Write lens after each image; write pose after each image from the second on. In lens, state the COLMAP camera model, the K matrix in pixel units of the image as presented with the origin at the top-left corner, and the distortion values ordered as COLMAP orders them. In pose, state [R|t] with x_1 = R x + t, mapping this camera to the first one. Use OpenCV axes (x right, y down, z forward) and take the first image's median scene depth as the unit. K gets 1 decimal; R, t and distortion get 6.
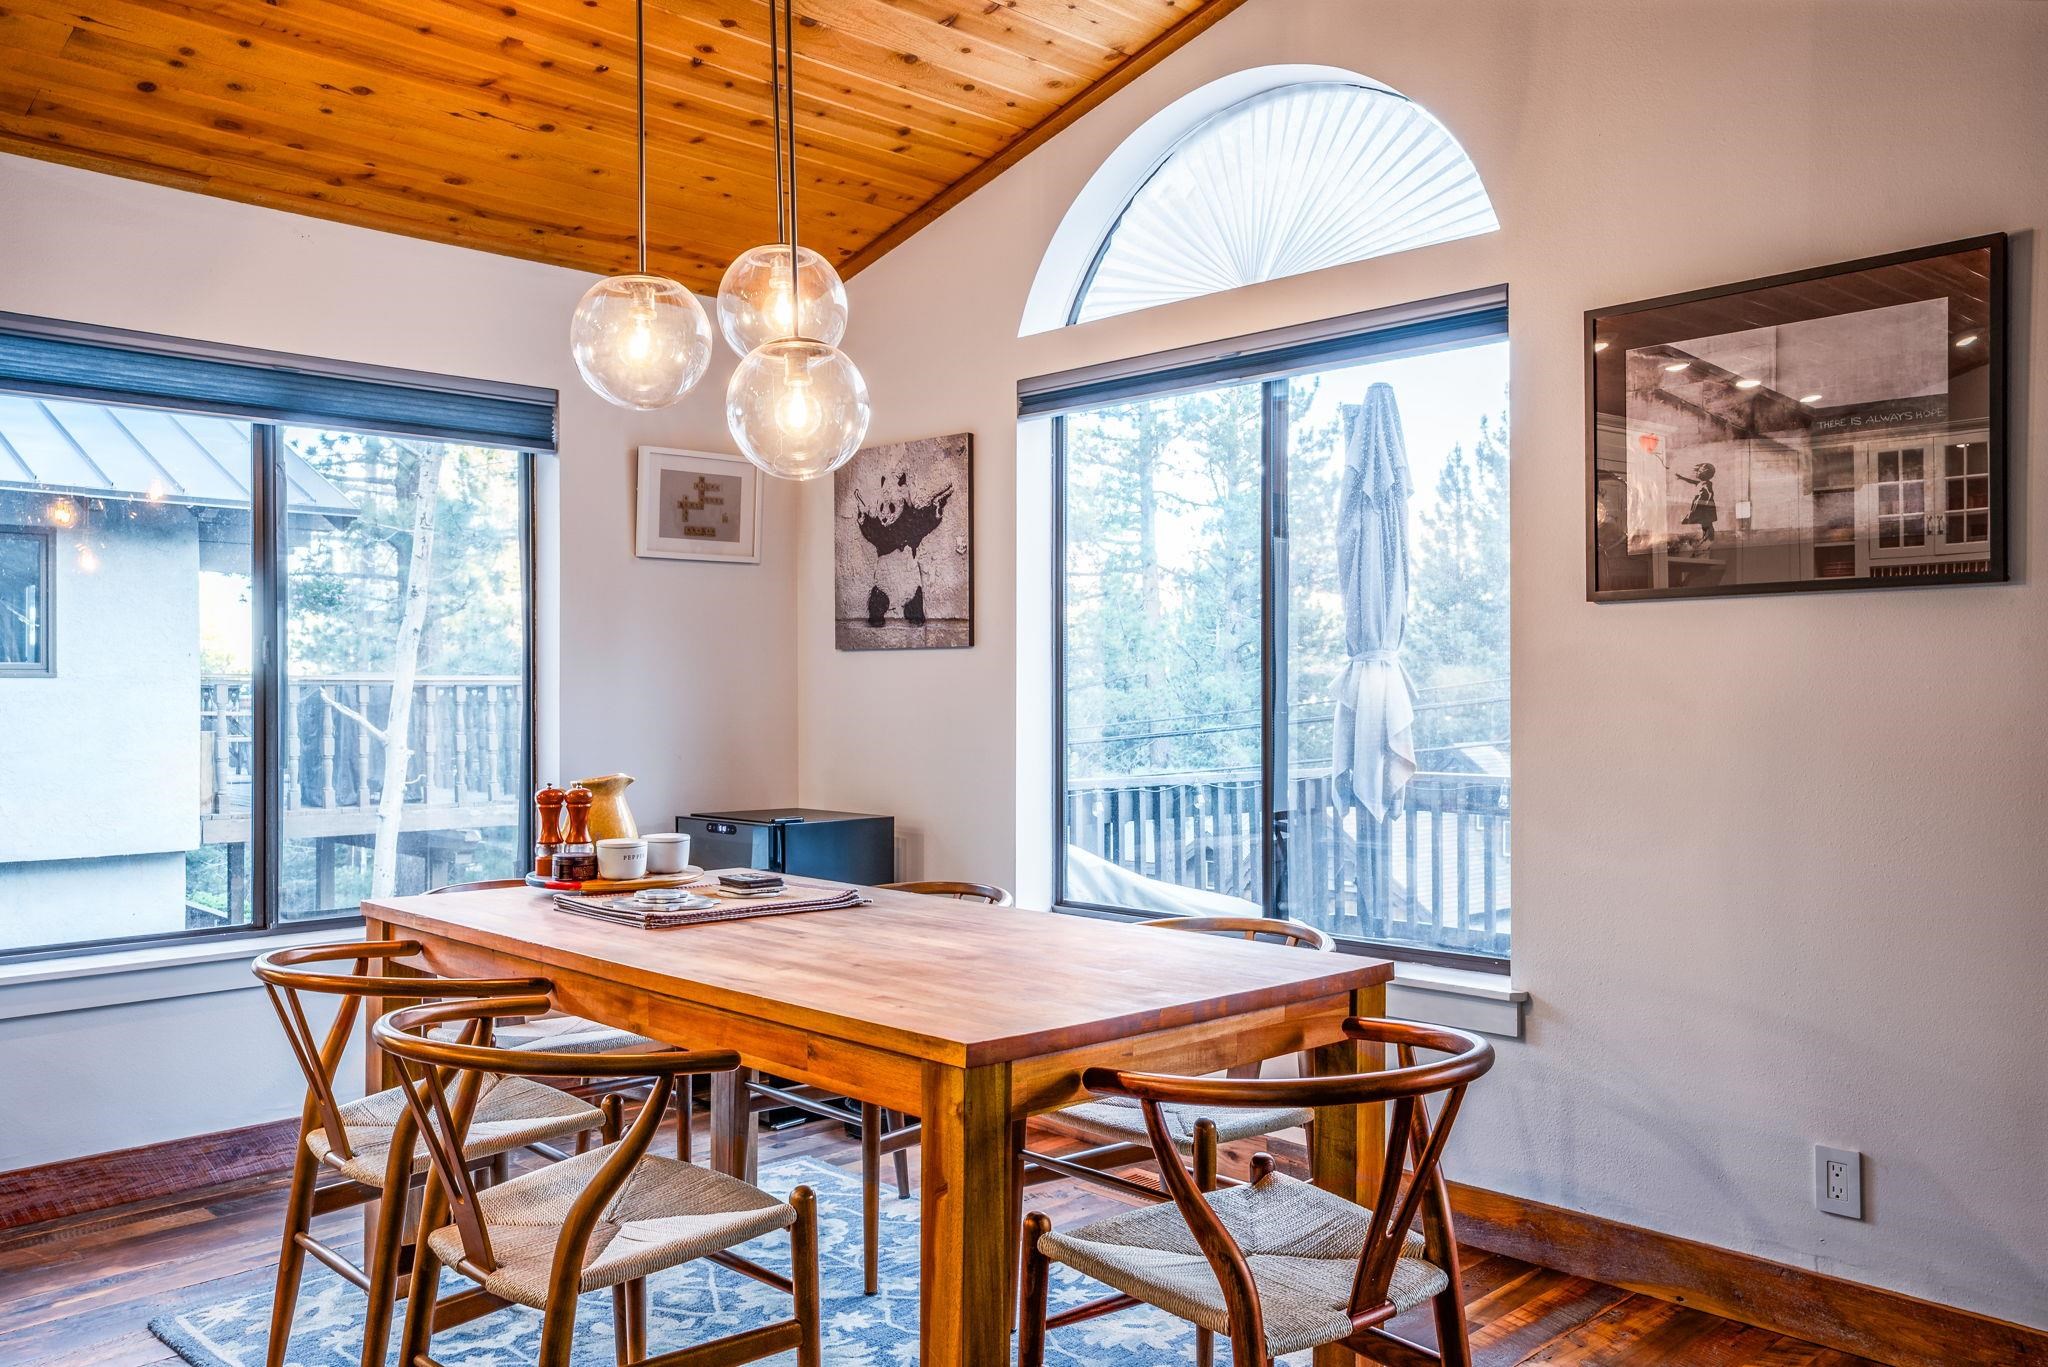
lens RADIAL K [[1555.5, 0, 1025.9], [0, 1555.5, 678.8], [0, 0, 1]] dist [0.003804, 0.003676]
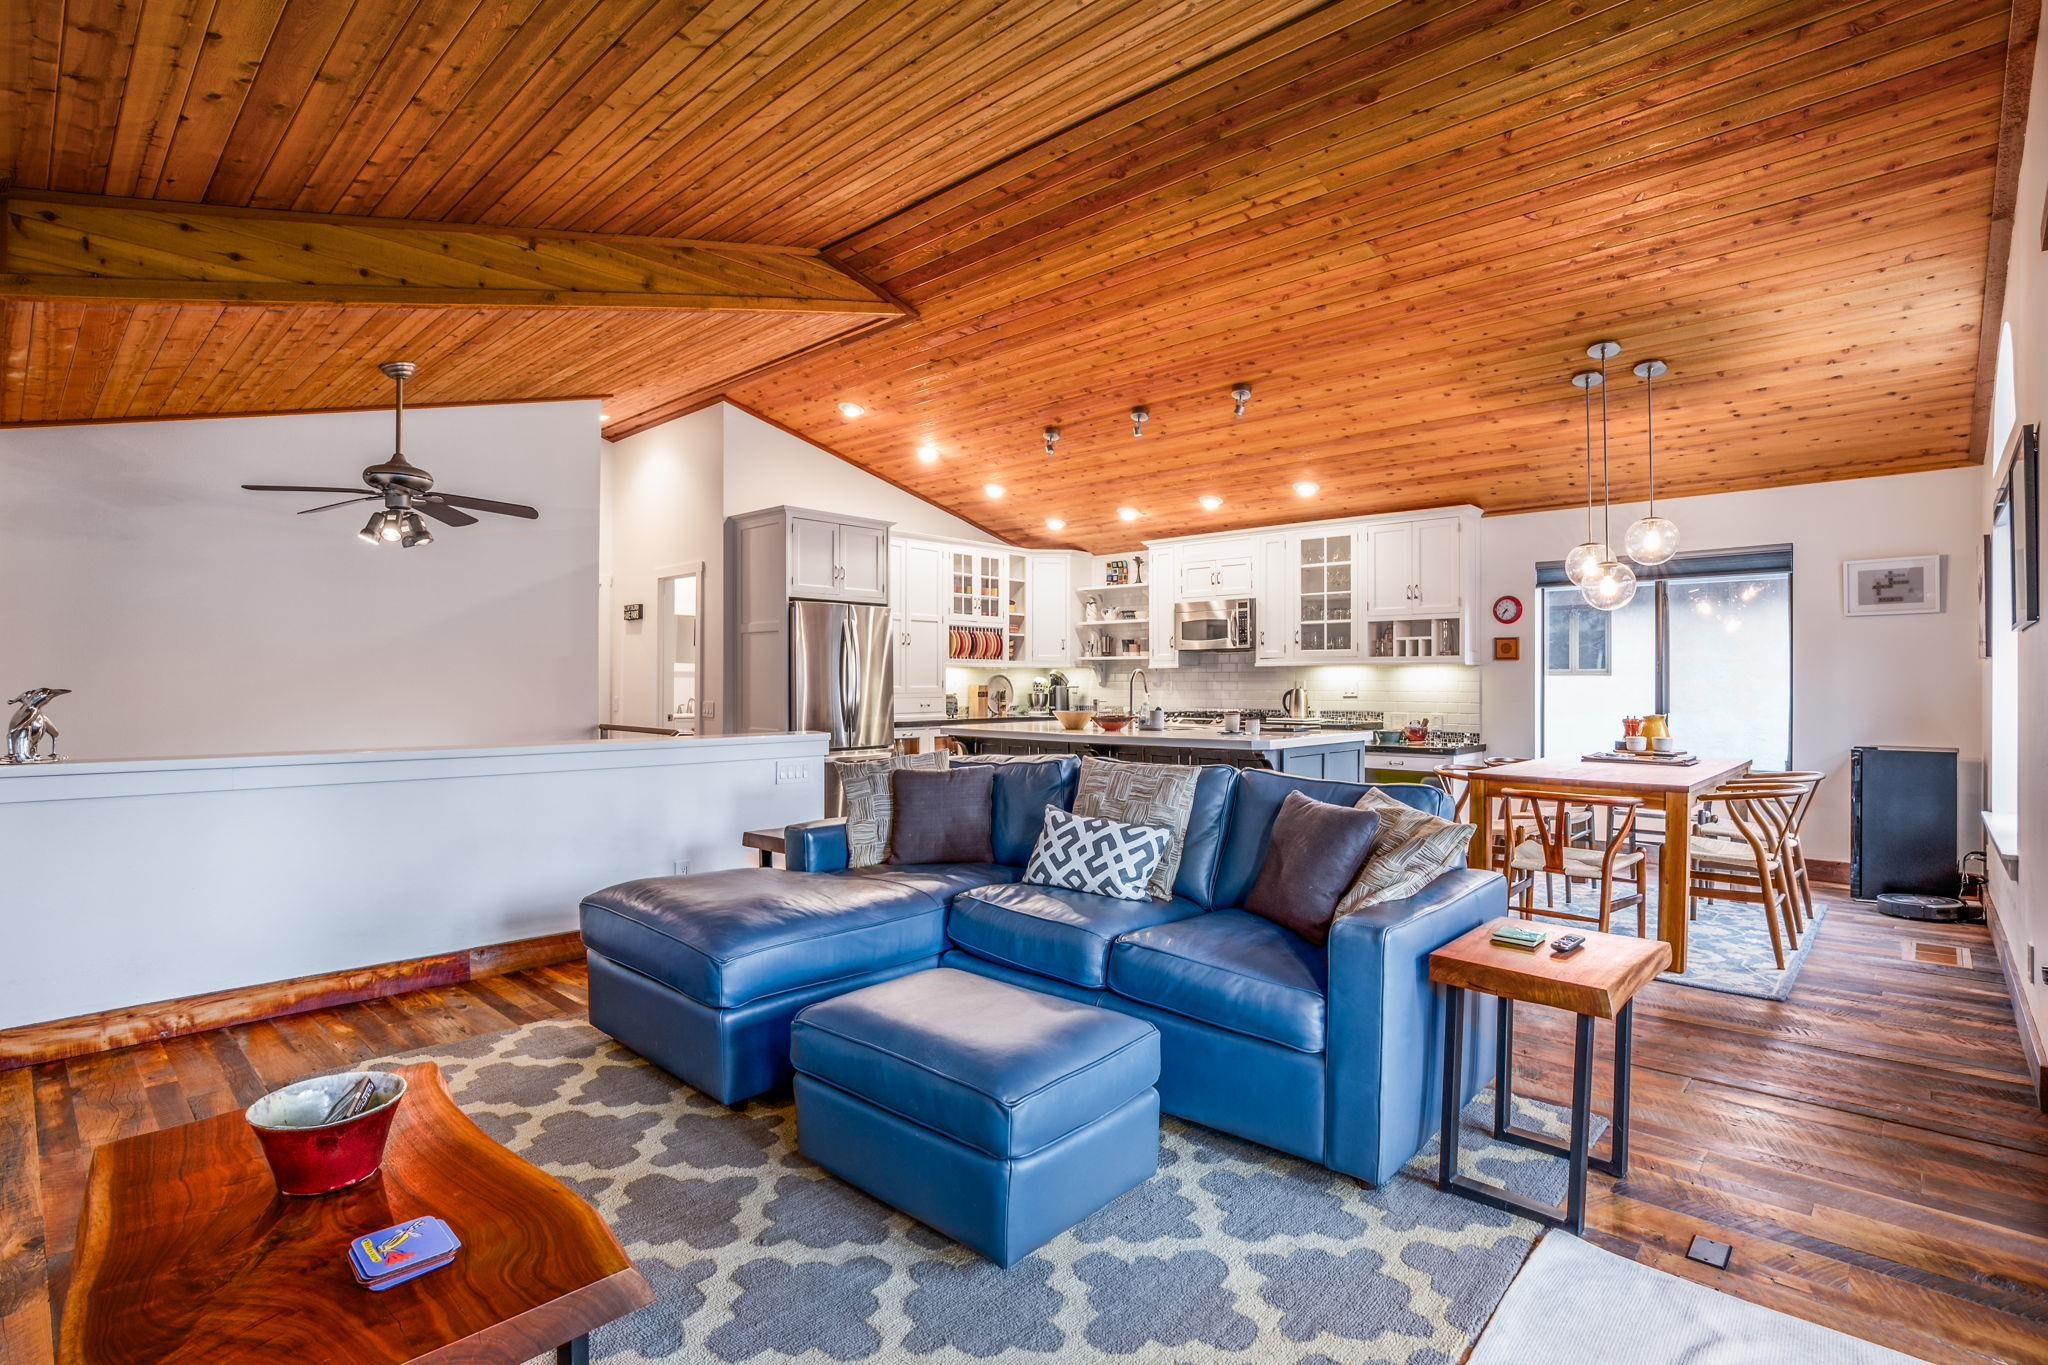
lens RADIAL K [[1025.4, 0, 1048.0], [0, 1025.4, 683.2], [0, 0, 1]] dist [-0.023770, 0.000383]
pose [[0.068322, -0.004160, -0.997655, 1.223051], [0.001147, 0.999991, -0.004092, 0.015319], [0.997663, -0.000865, 0.068327, -0.148212]]
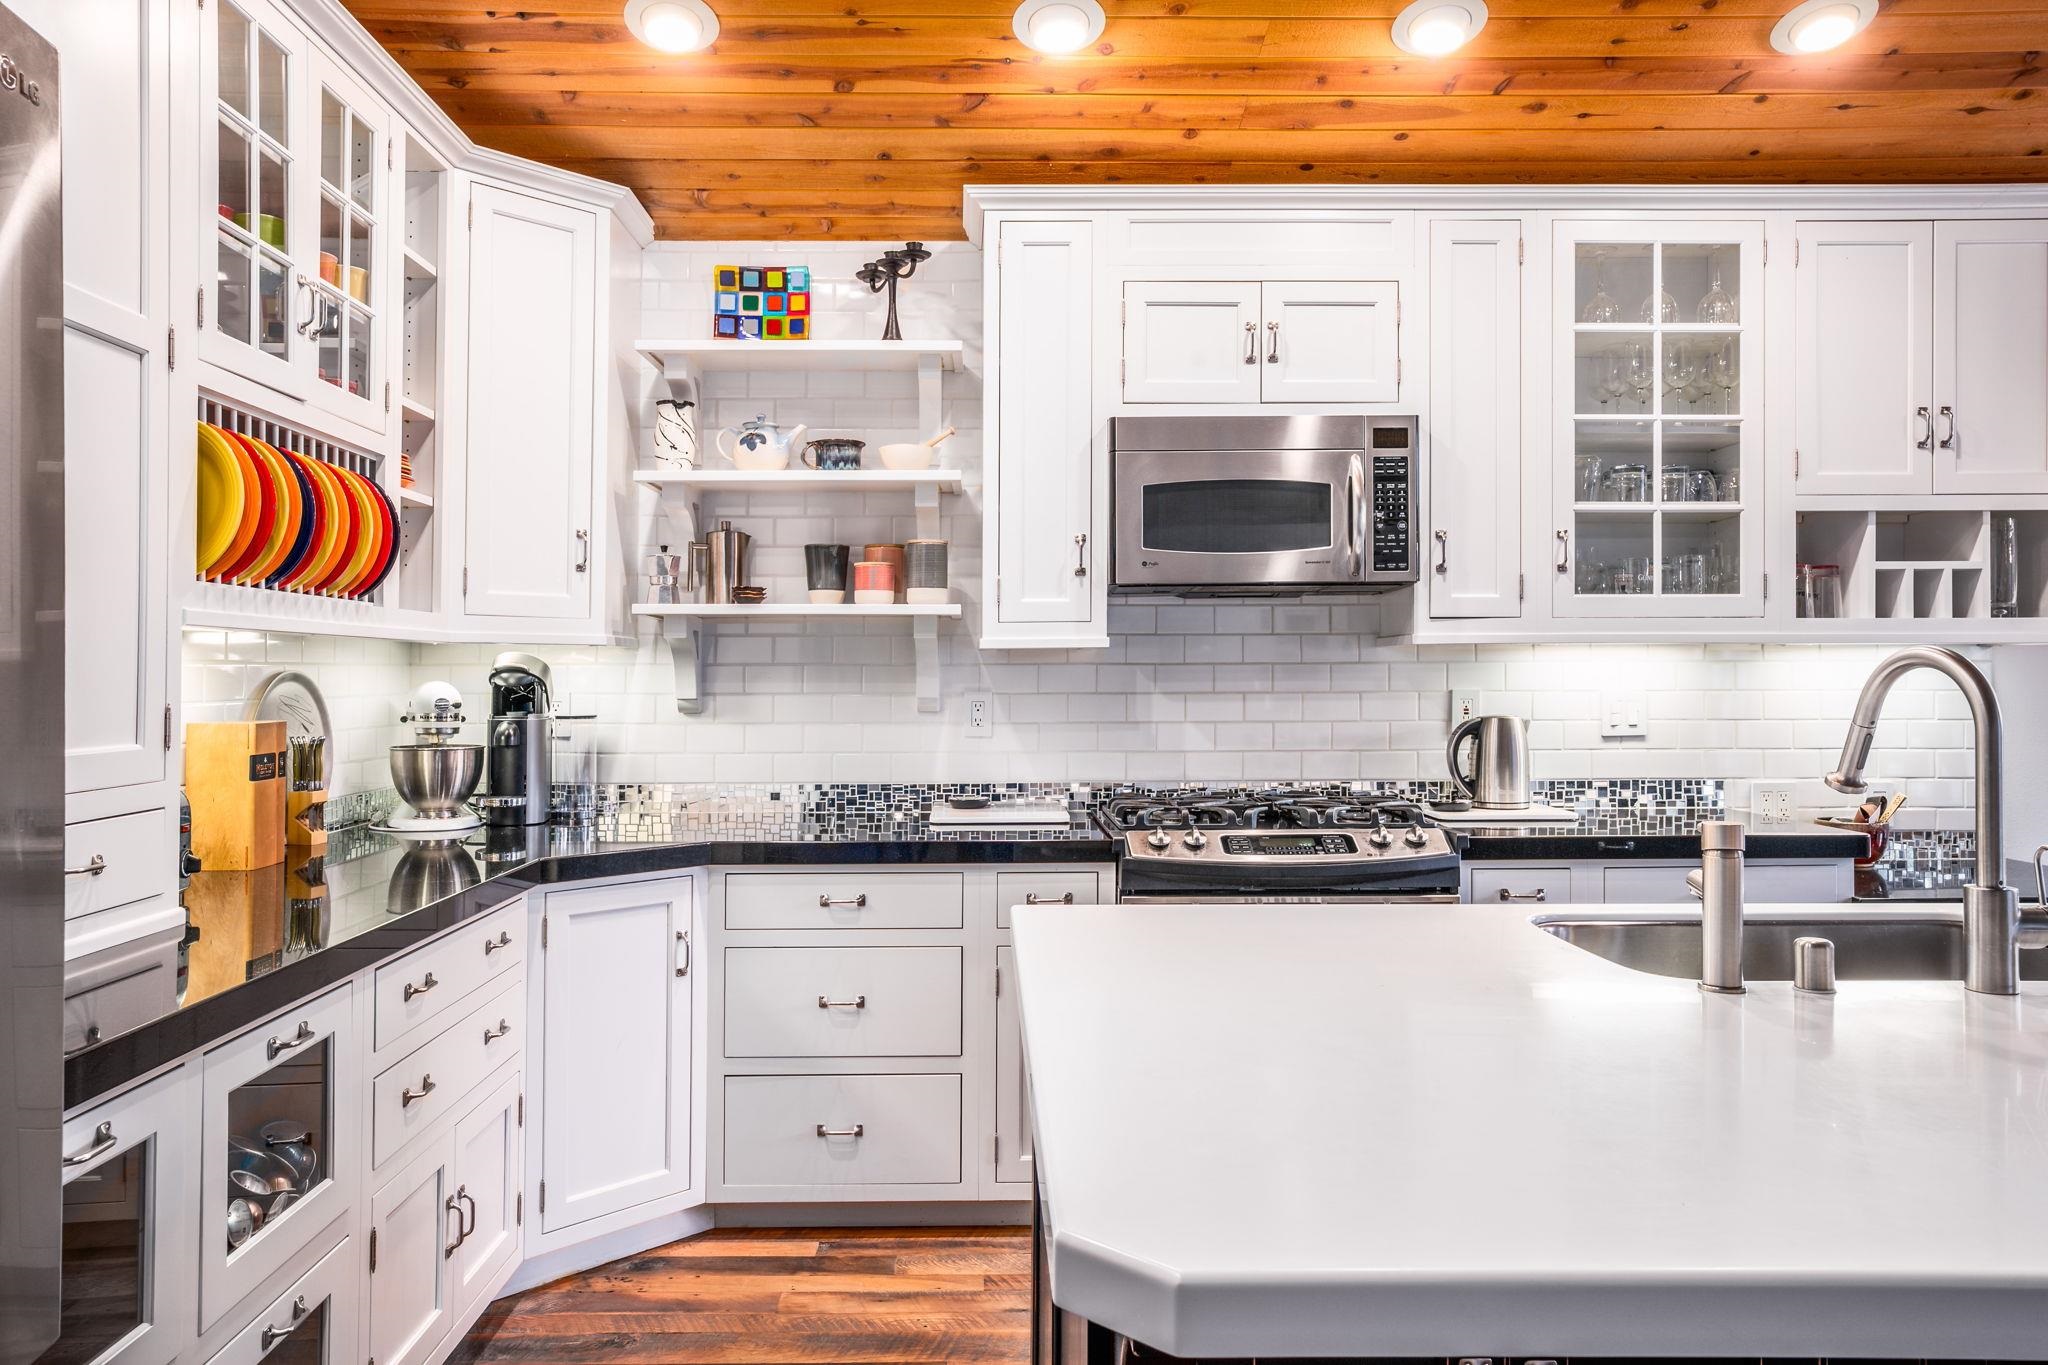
lens RADIAL K [[1402.1, 0, 997.4], [0, 1402.1, 673.8], [0, 0, 1]] dist [-0.004461, 0.000505]
pose [[0.727866, -0.008497, -0.685667, -0.546690], [0.007431, 0.999962, -0.004504, -0.008817], [0.685679, -0.001817, 0.727901, -0.406832]]
